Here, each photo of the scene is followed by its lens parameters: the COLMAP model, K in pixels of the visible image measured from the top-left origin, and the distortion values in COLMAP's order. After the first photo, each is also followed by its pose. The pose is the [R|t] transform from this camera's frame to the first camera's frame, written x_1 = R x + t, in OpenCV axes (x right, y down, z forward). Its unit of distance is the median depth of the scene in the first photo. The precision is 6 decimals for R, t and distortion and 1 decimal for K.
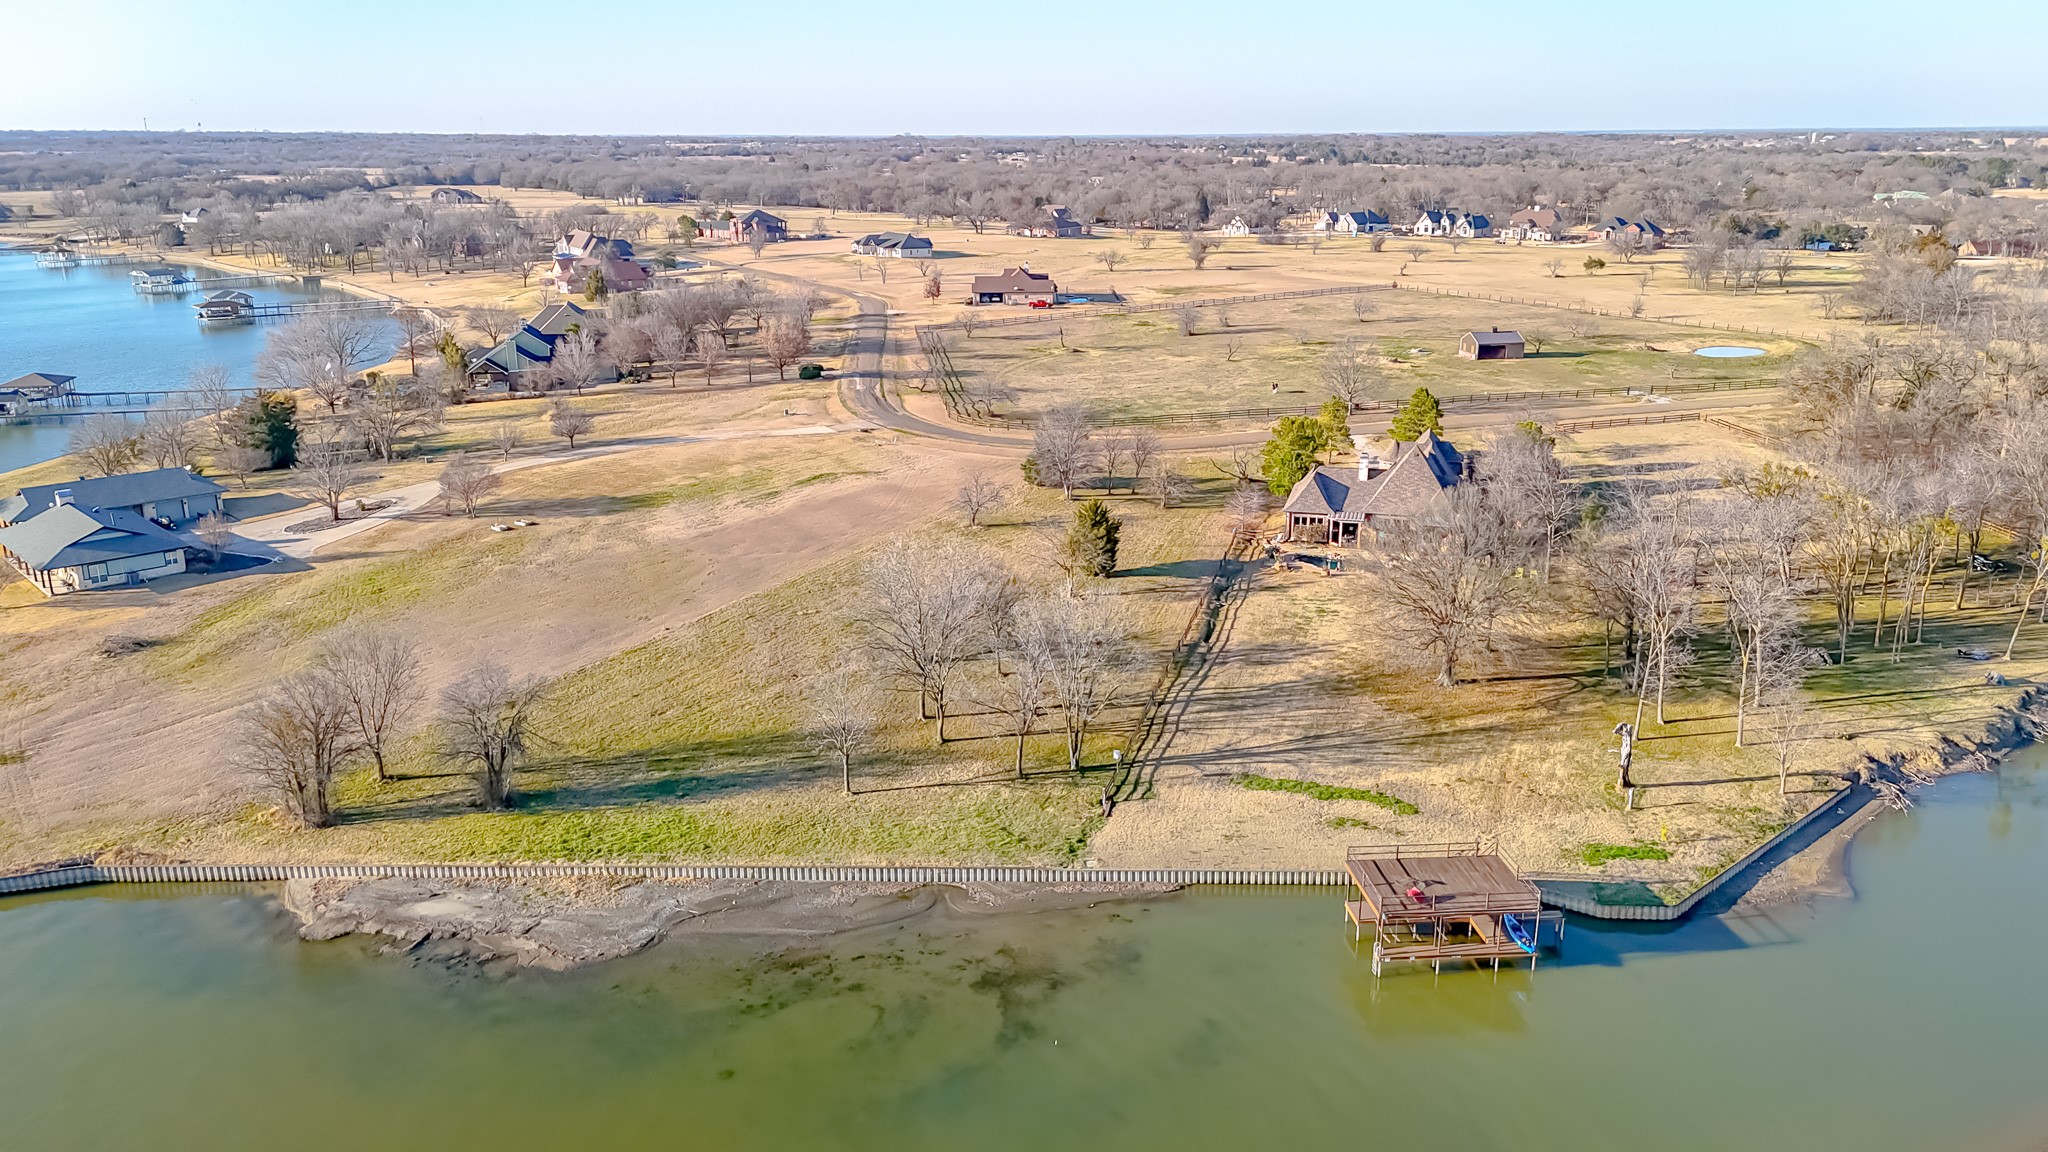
lens RADIAL K [[1503.4, 0, 1022.7], [0, 1503.4, 581.0], [0, 0, 1]] dist [0.088195, -0.093125]
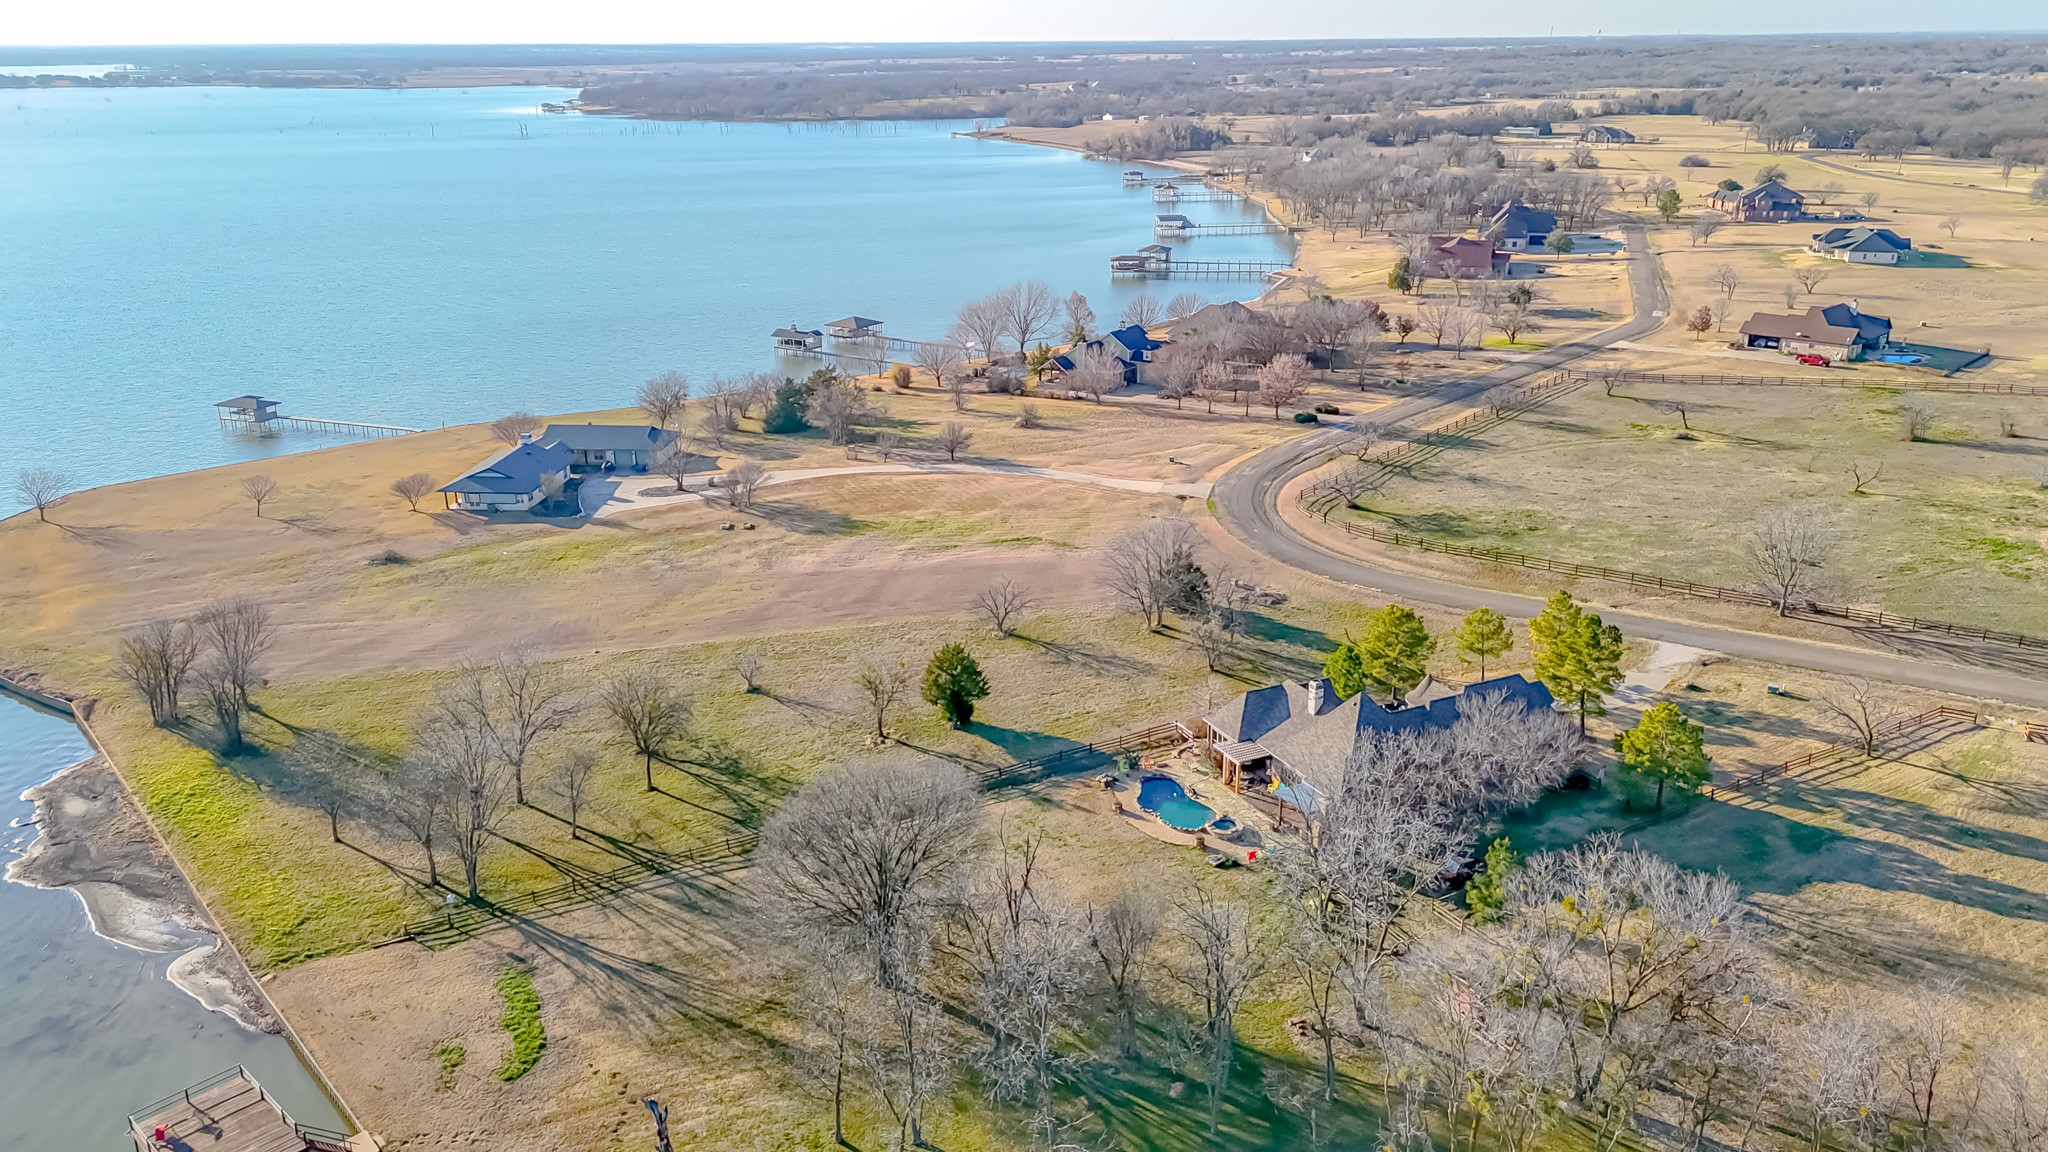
lens RADIAL K [[1498.1, 0, 1021.3], [0, 1498.1, 569.9], [0, 0, 1]] dist [0.096318, -0.132598]
pose [[0.666623, 0.245240, -0.703897, 0.646274], [-0.206337, 0.968138, 0.141892, -0.215215], [0.716267, 0.050651, 0.695986, 0.340080]]
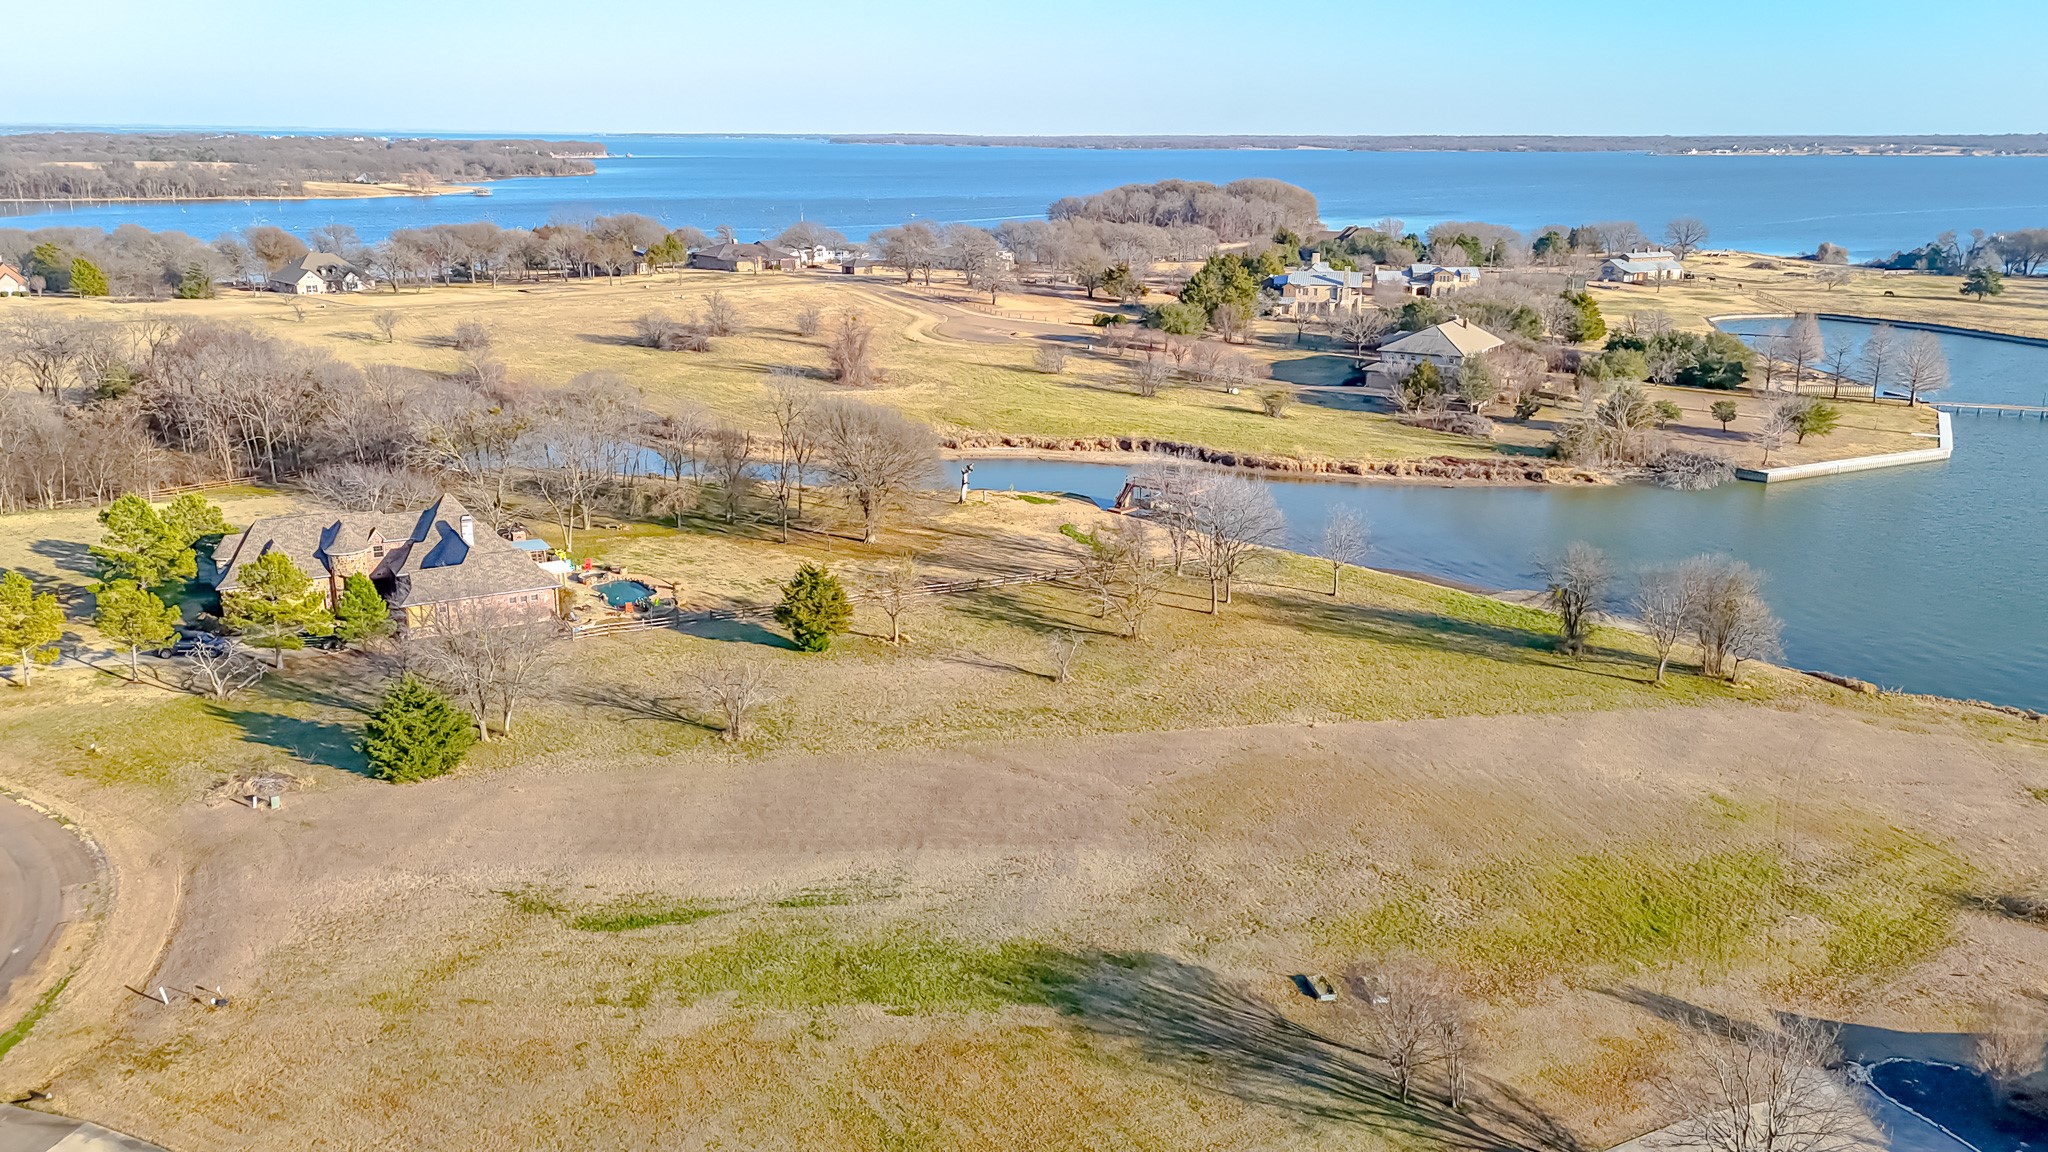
lens RADIAL K [[1521.8, 0, 1024.0], [0, 1521.8, 576.0], [0, 0, 1]] dist [0.080504, -0.080023]
pose [[-0.709168, -0.196088, 0.677222, -0.552351], [0.197045, 0.867145, 0.457420, -0.371734], [-0.676944, 0.457831, -0.576313, 1.267974]]
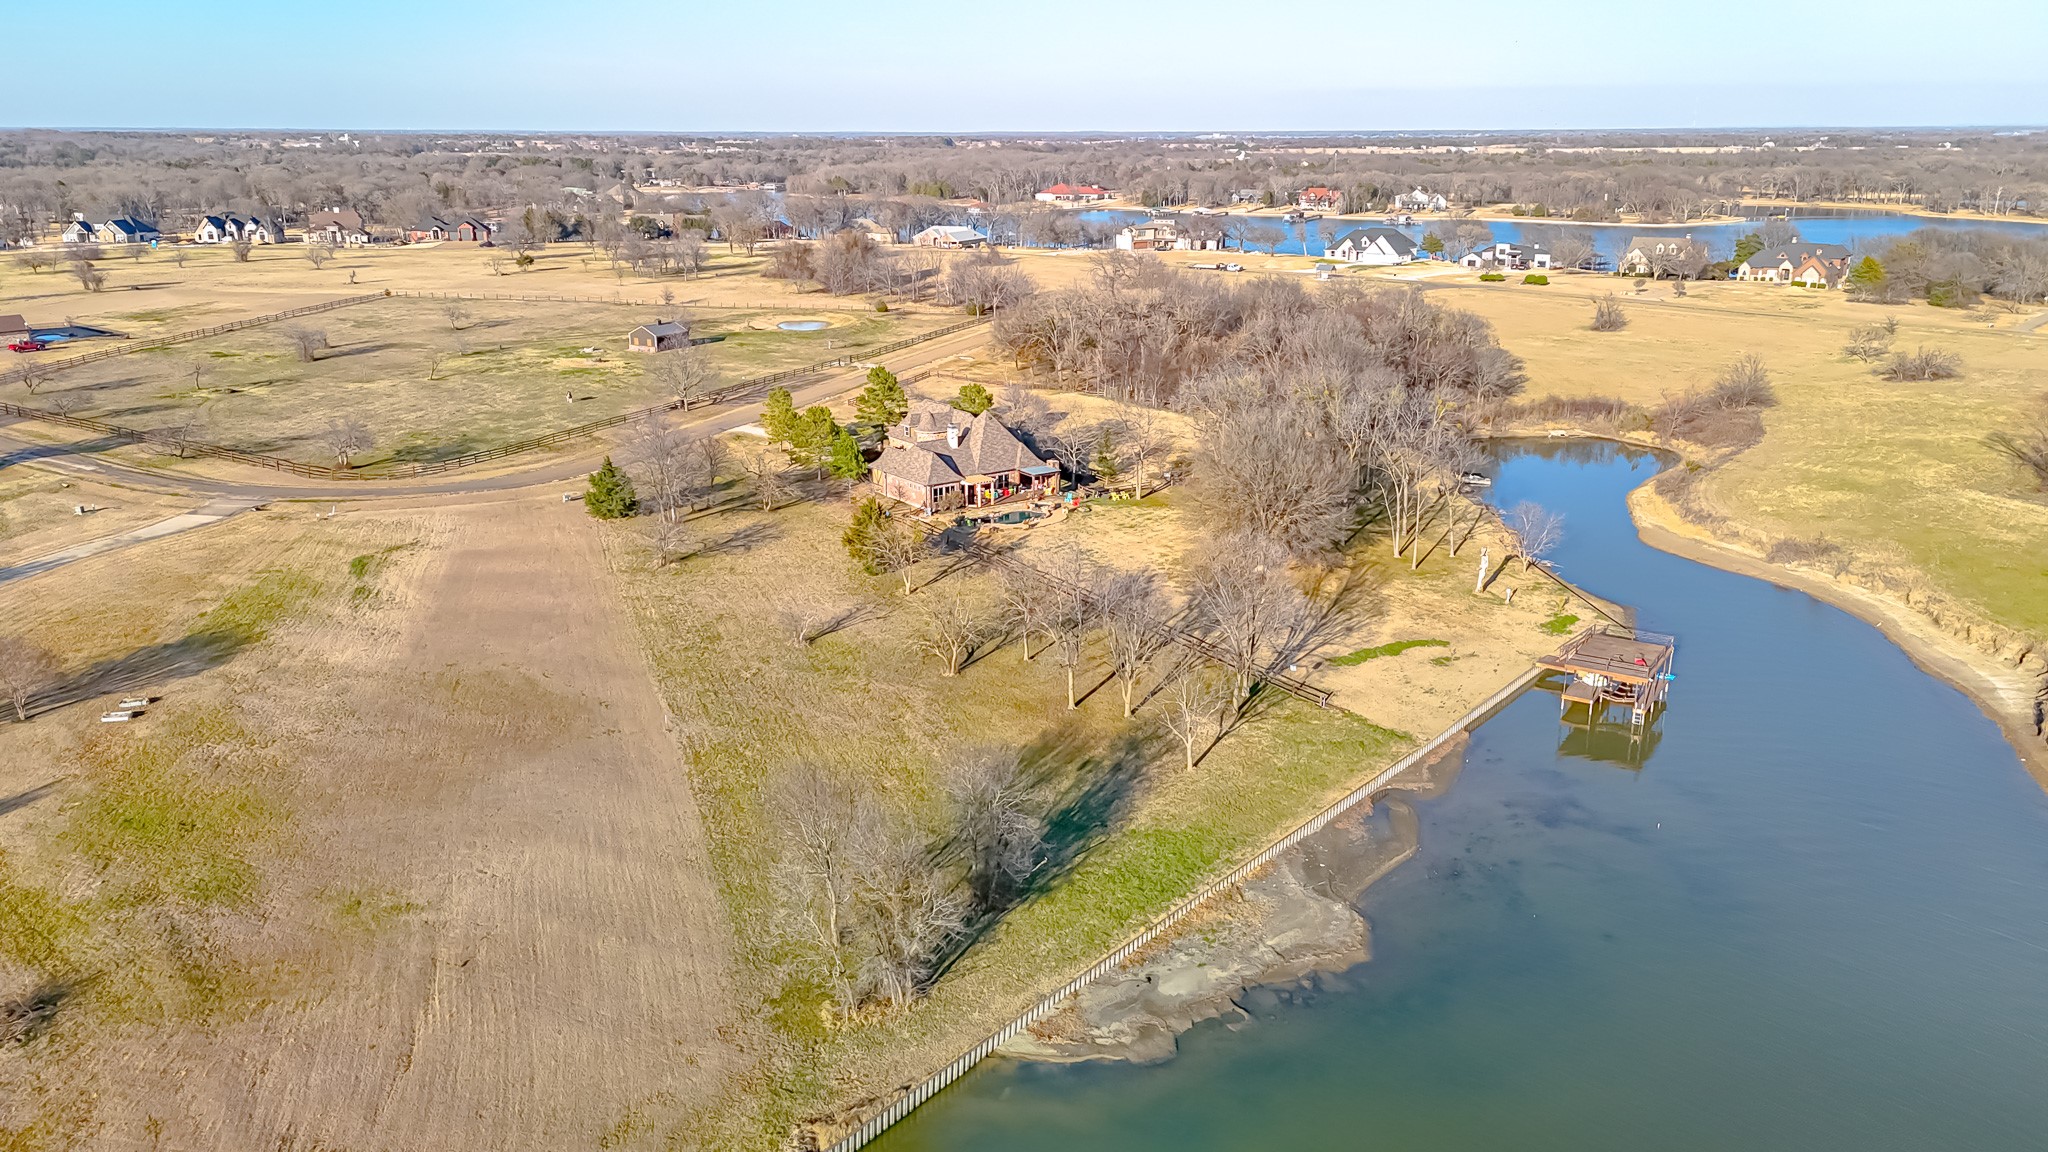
lens RADIAL K [[1510.8, 0, 1024.0], [0, 1510.8, 576.0], [0, 0, 1]] dist [0.075297, -0.070566]
pose [[0.619092, -0.219045, 0.754151, -0.588969], [0.222190, 0.969931, 0.099320, -0.072803], [-0.753230, 0.106077, 0.649147, 0.249522]]
